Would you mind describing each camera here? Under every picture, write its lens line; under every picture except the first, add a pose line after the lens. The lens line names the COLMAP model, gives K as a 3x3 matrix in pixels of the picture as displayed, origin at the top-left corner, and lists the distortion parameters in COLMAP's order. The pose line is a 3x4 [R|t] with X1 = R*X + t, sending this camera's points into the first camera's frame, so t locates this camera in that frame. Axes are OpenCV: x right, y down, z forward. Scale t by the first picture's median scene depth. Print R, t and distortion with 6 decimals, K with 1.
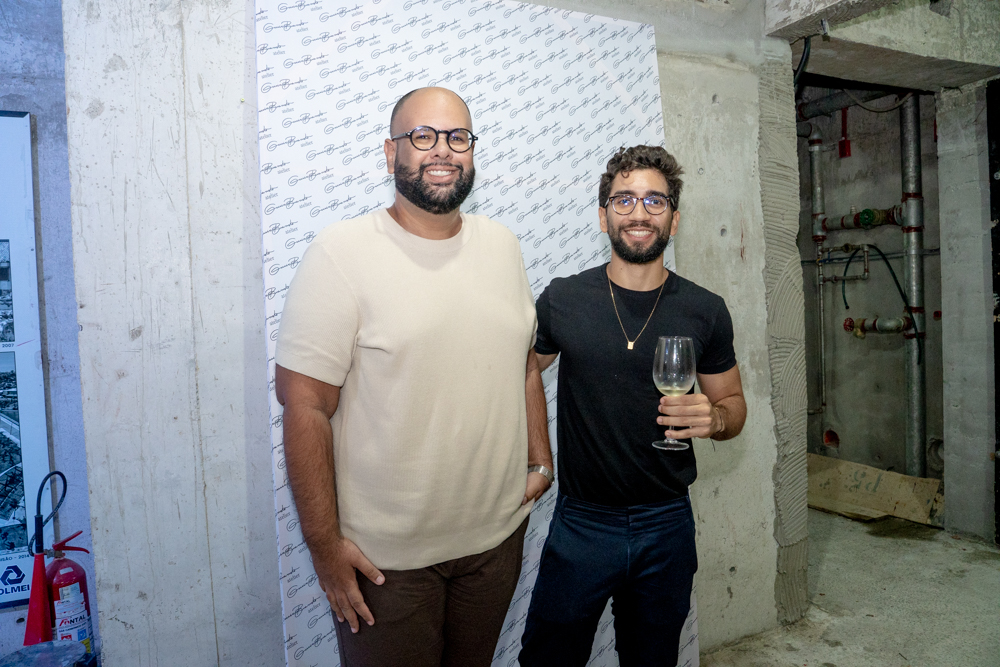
lens RADIAL K [[741.2, 0, 499.0], [0, 741.2, 326.5], [0, 0, 1]] dist [-0.043339, 0.002038]
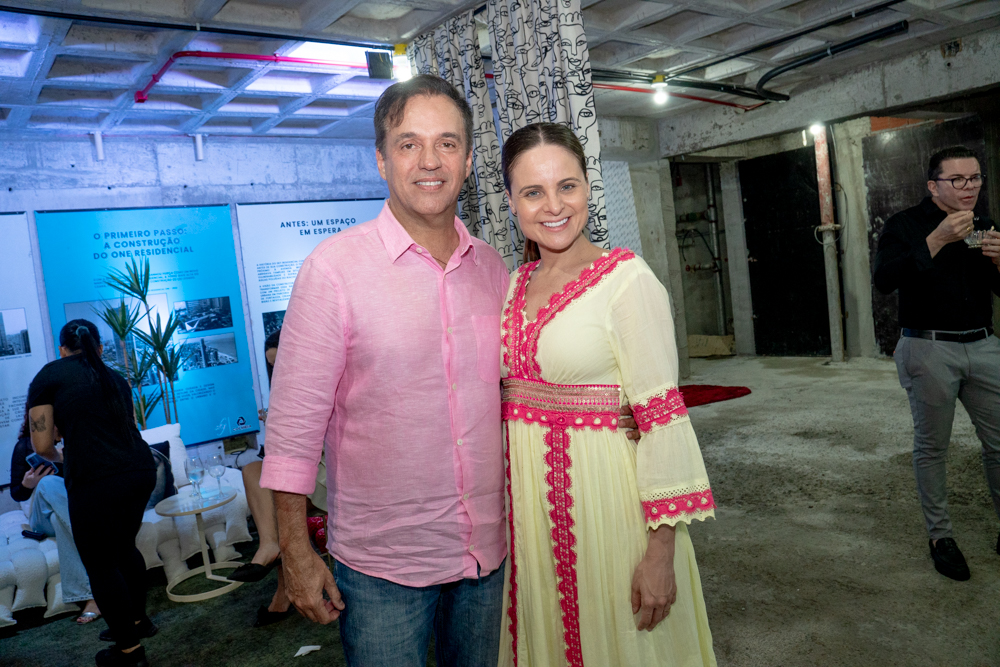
lens RADIAL K [[741.2, 0, 500.8], [0, 741.2, 335.0], [0, 0, 1]] dist [-0.043339, 0.002038]
pose [[0.967836, -0.093995, 0.233365, -0.588957], [0.086086, 0.995321, 0.043871, 0.051774], [-0.236397, -0.022371, 0.971399, -0.990679]]
